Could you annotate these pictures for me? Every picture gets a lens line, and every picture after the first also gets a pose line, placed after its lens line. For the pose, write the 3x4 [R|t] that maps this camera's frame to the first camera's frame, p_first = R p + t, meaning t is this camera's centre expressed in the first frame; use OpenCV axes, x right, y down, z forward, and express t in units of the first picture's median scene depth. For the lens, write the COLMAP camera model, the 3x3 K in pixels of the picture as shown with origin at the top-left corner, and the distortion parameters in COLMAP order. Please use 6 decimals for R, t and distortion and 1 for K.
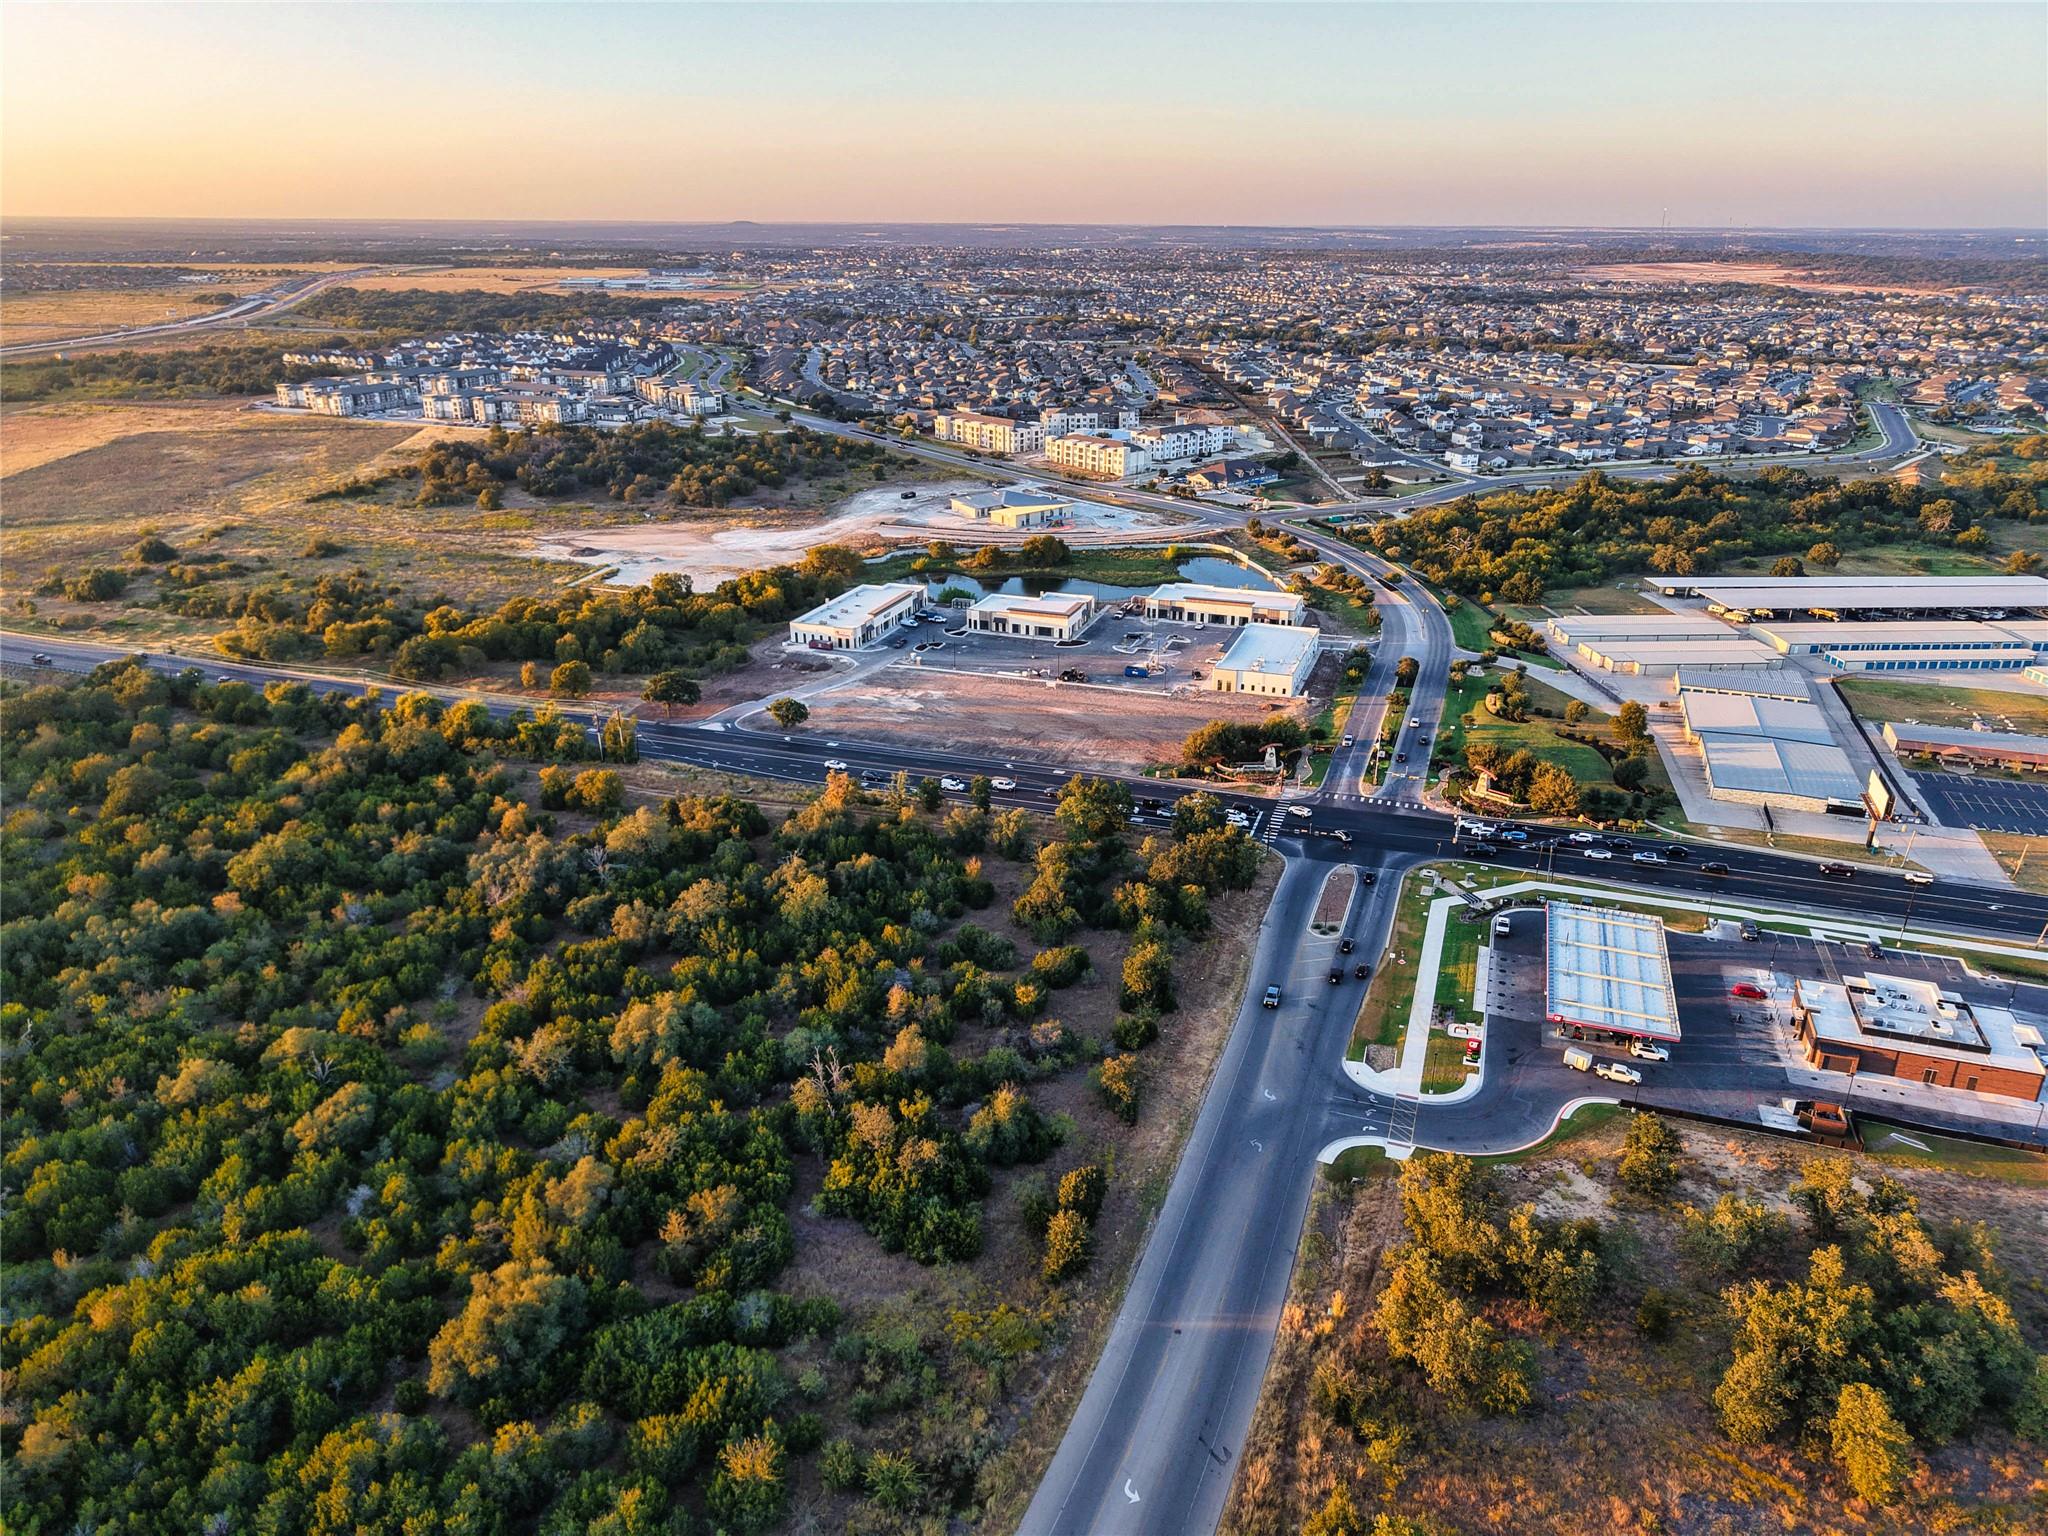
lens RADIAL K [[1331.6, 0, 1027.4], [0, 1331.6, 864.9], [0, 0, 1]] dist [0.036389, -0.041055]
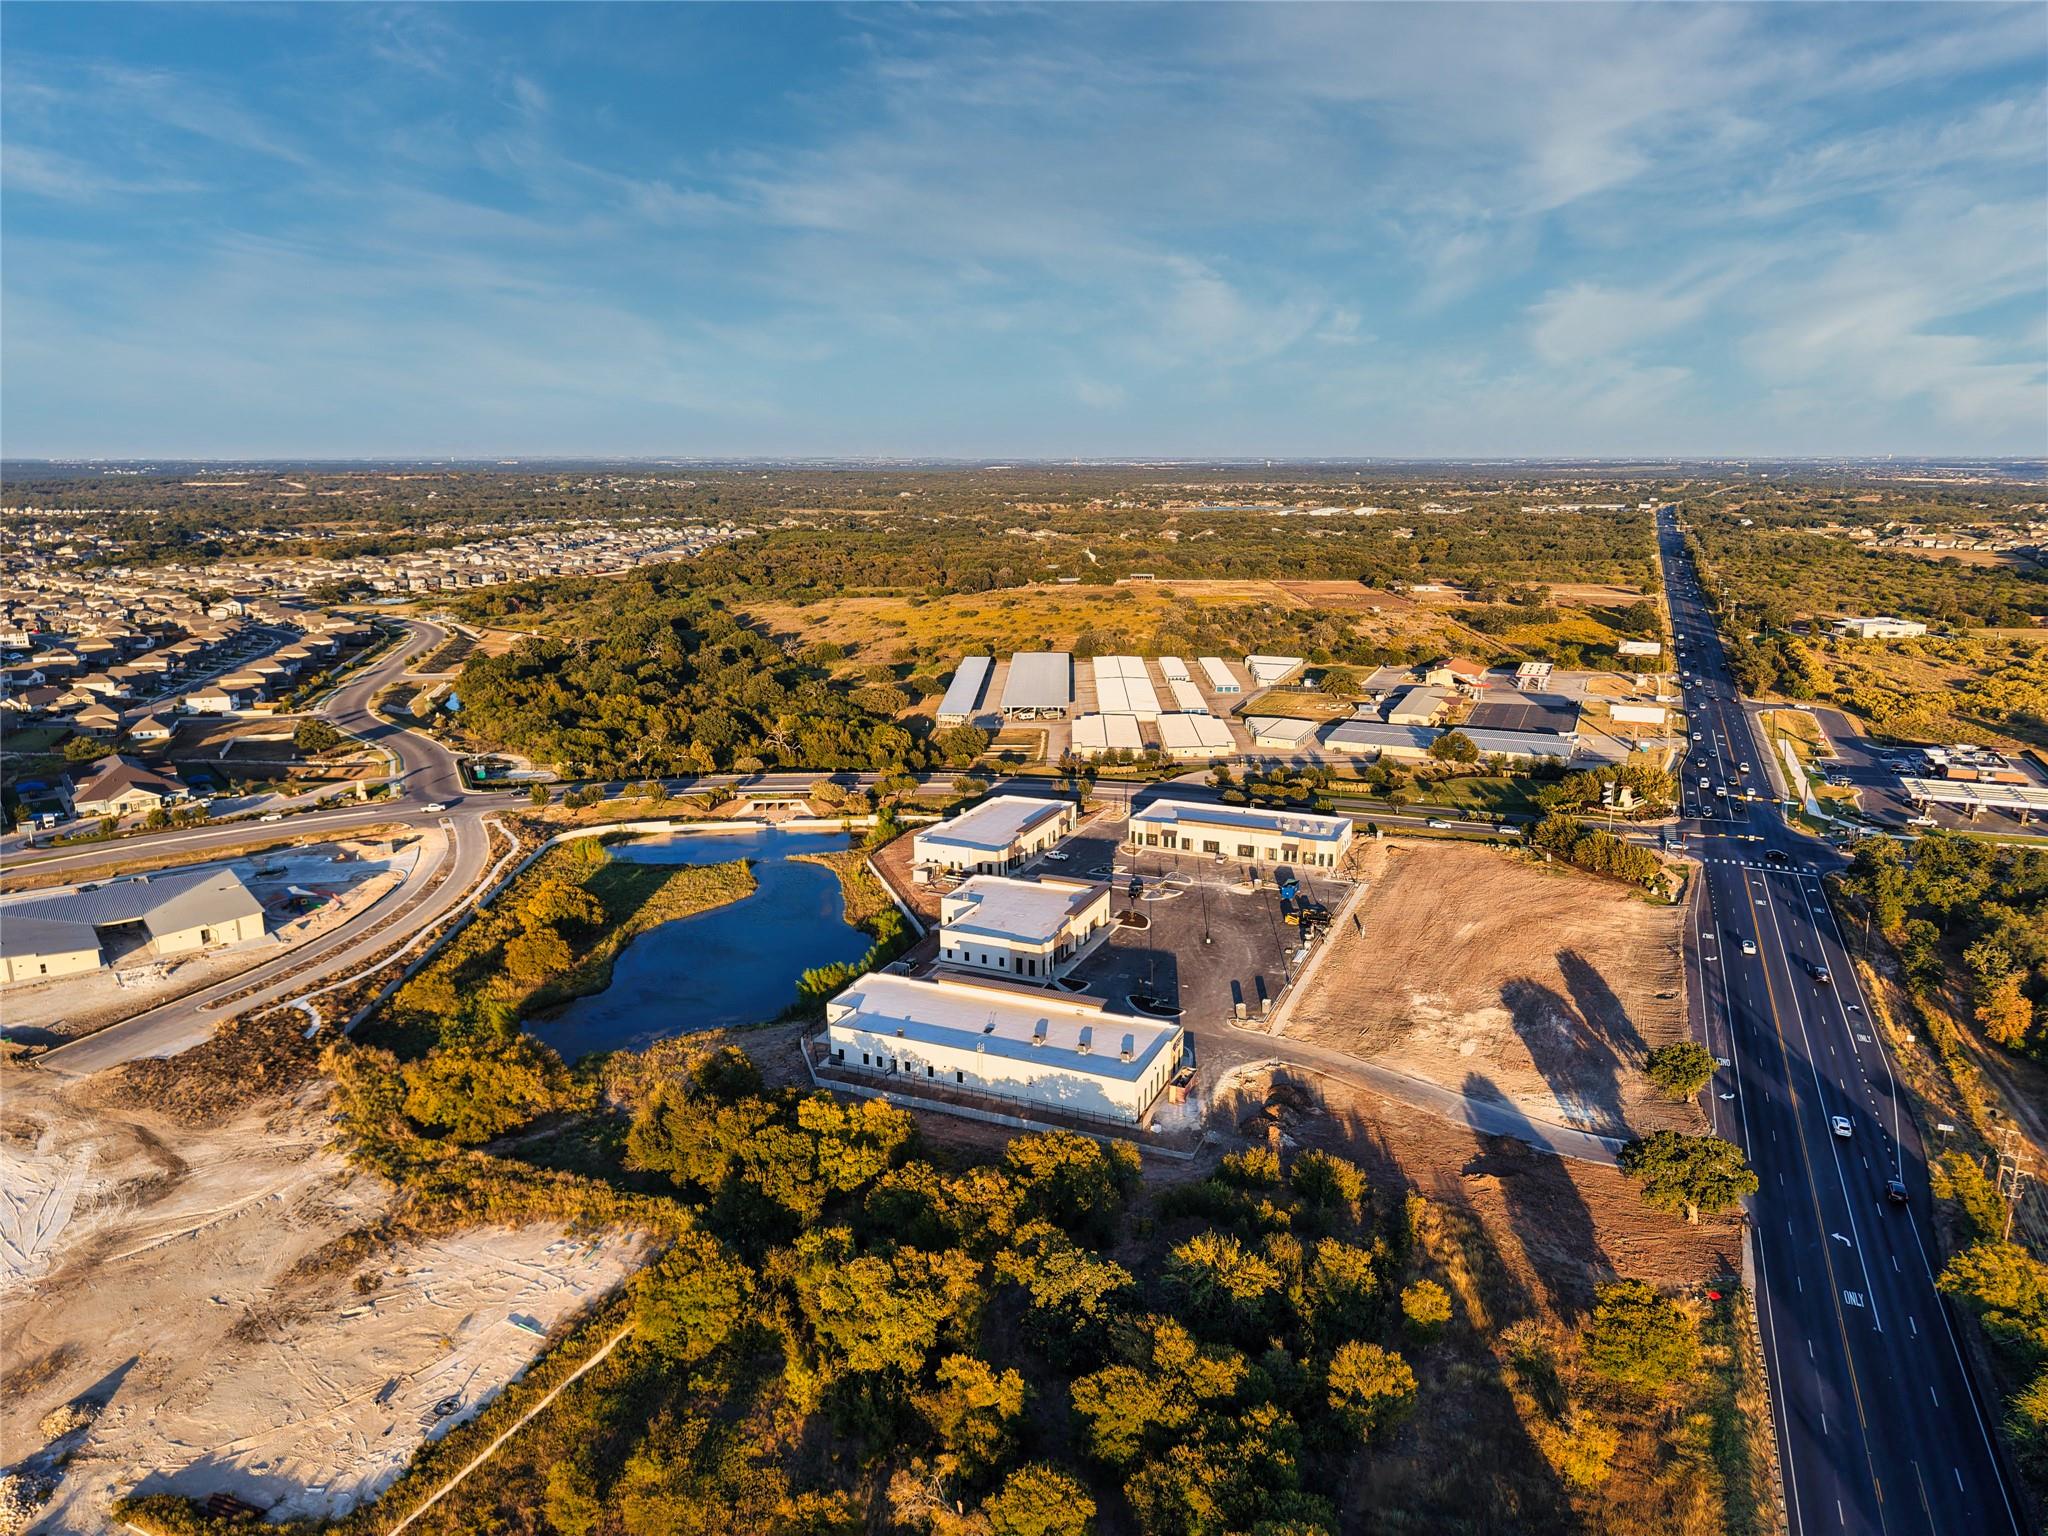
lens RADIAL K [[1383.0, 0, 1003.5], [0, 1383.0, 766.2], [0, 0, 1]] dist [0.045392, 0.000128]
pose [[0.089012, -0.230104, 0.969087, -0.384181], [0.443110, 0.880514, 0.168372, -0.233241], [-0.892037, 0.414424, 0.180338, 0.555823]]
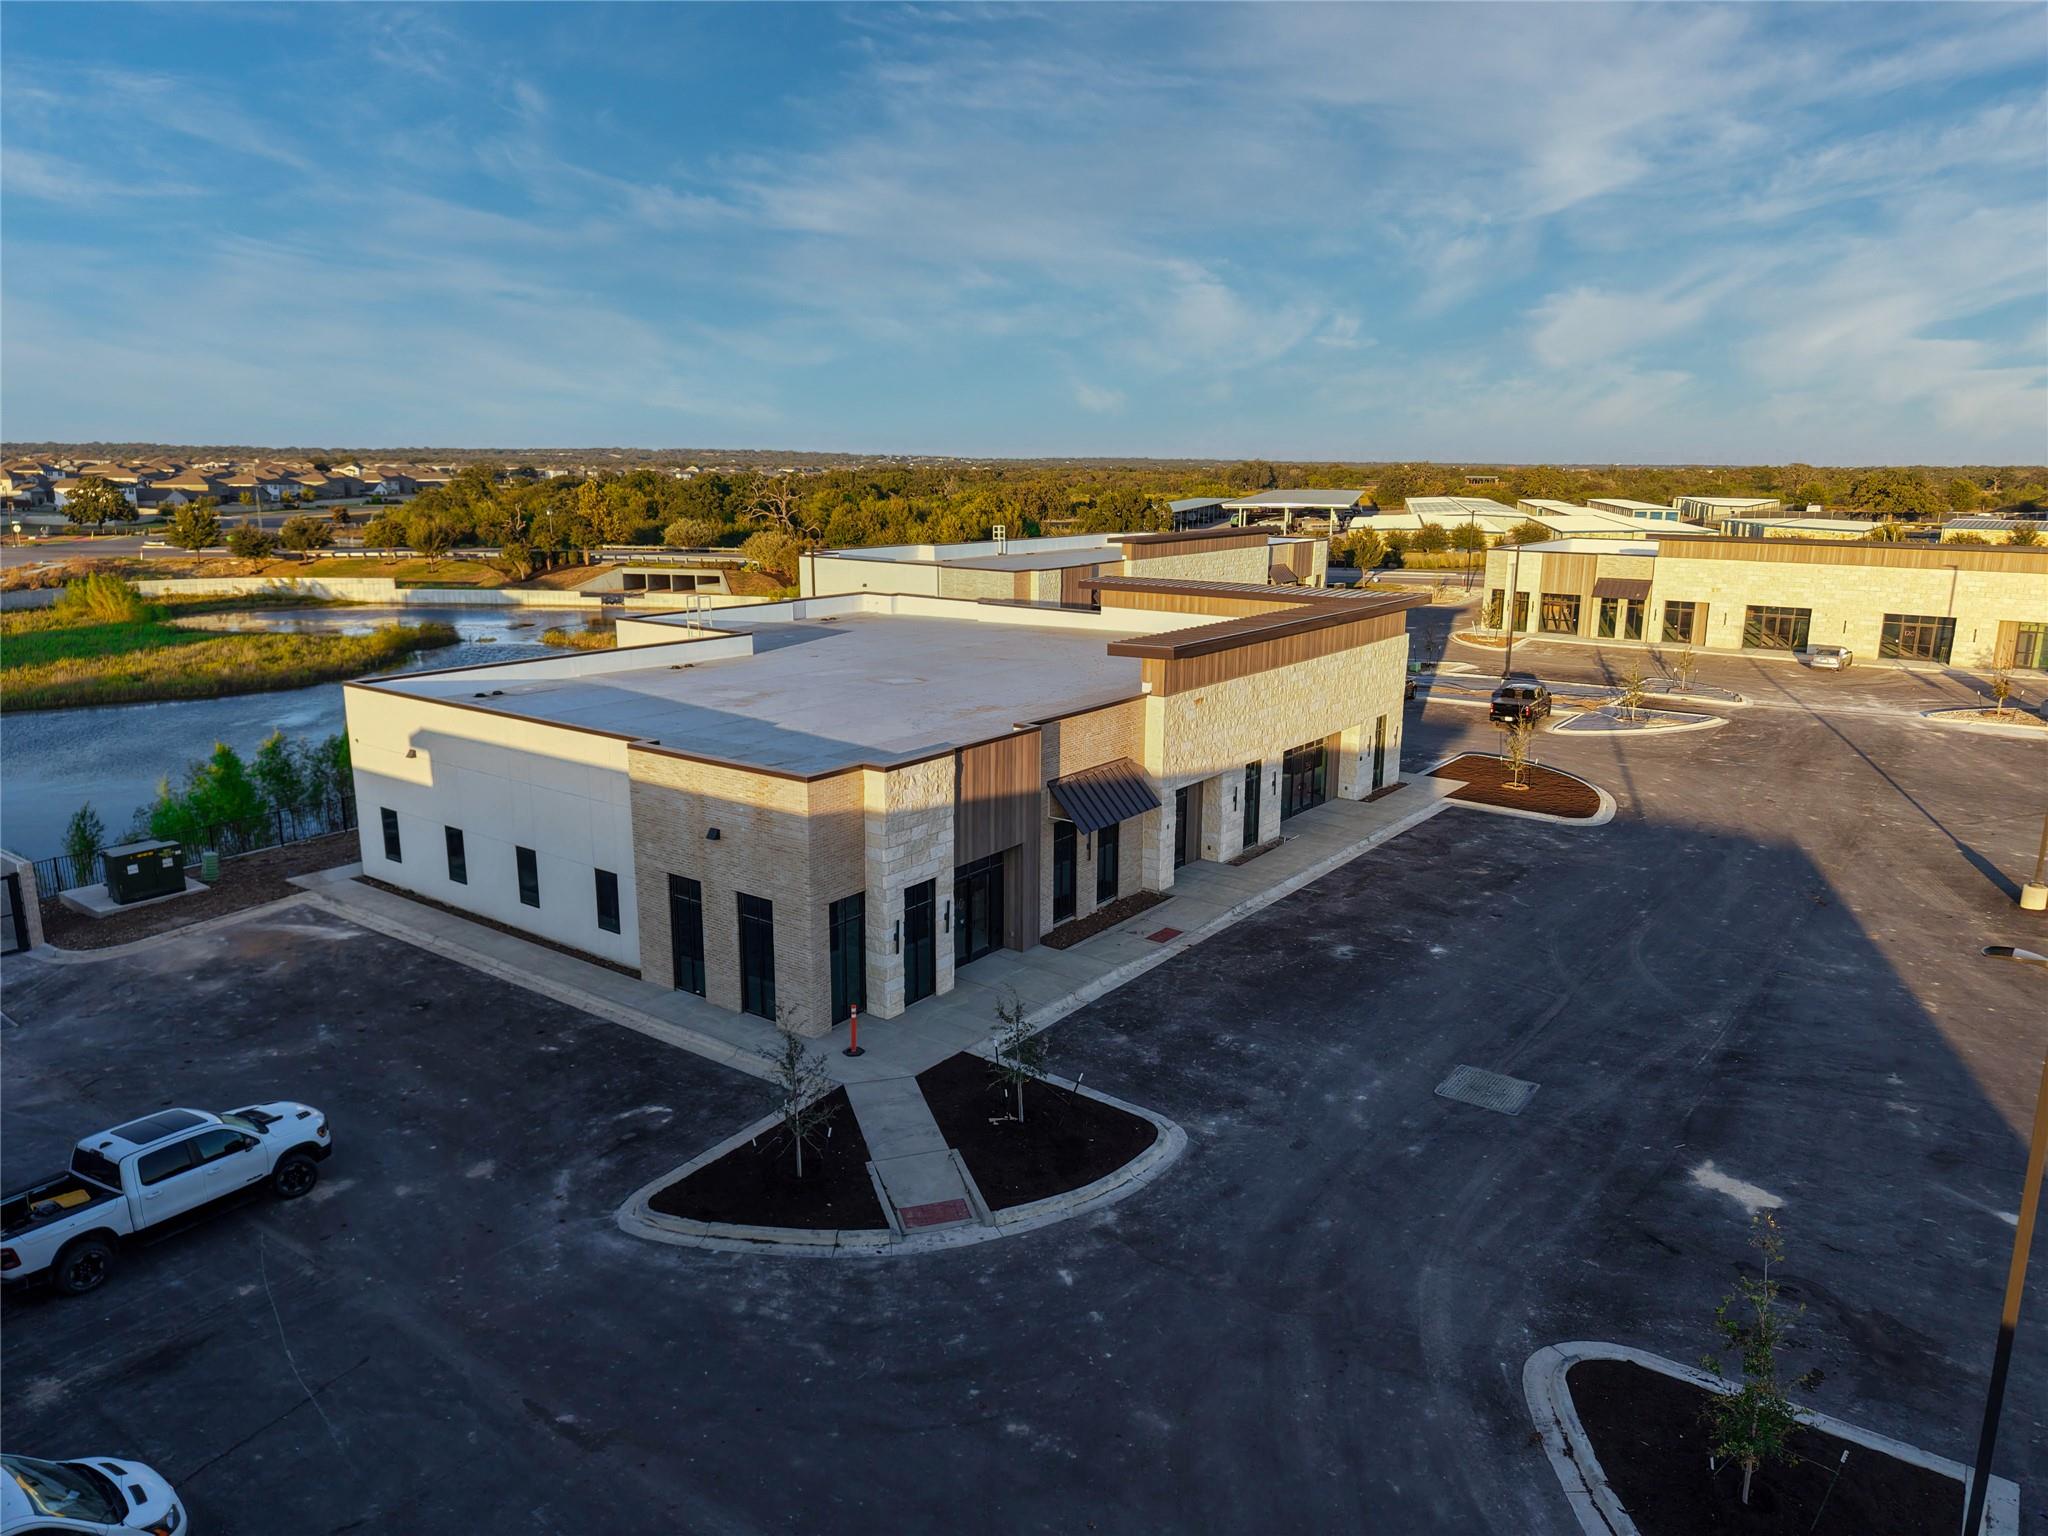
lens RADIAL K [[1368.8, 0, 1036.2], [0, 1368.8, 767.8], [0, 0, 1]] dist [0.035709, -0.038817]
pose [[0.287324, -0.212556, 0.933951, -0.069765], [0.412644, 0.907410, 0.079569, -0.123249], [-0.864390, 0.362528, 0.348431, 0.612540]]
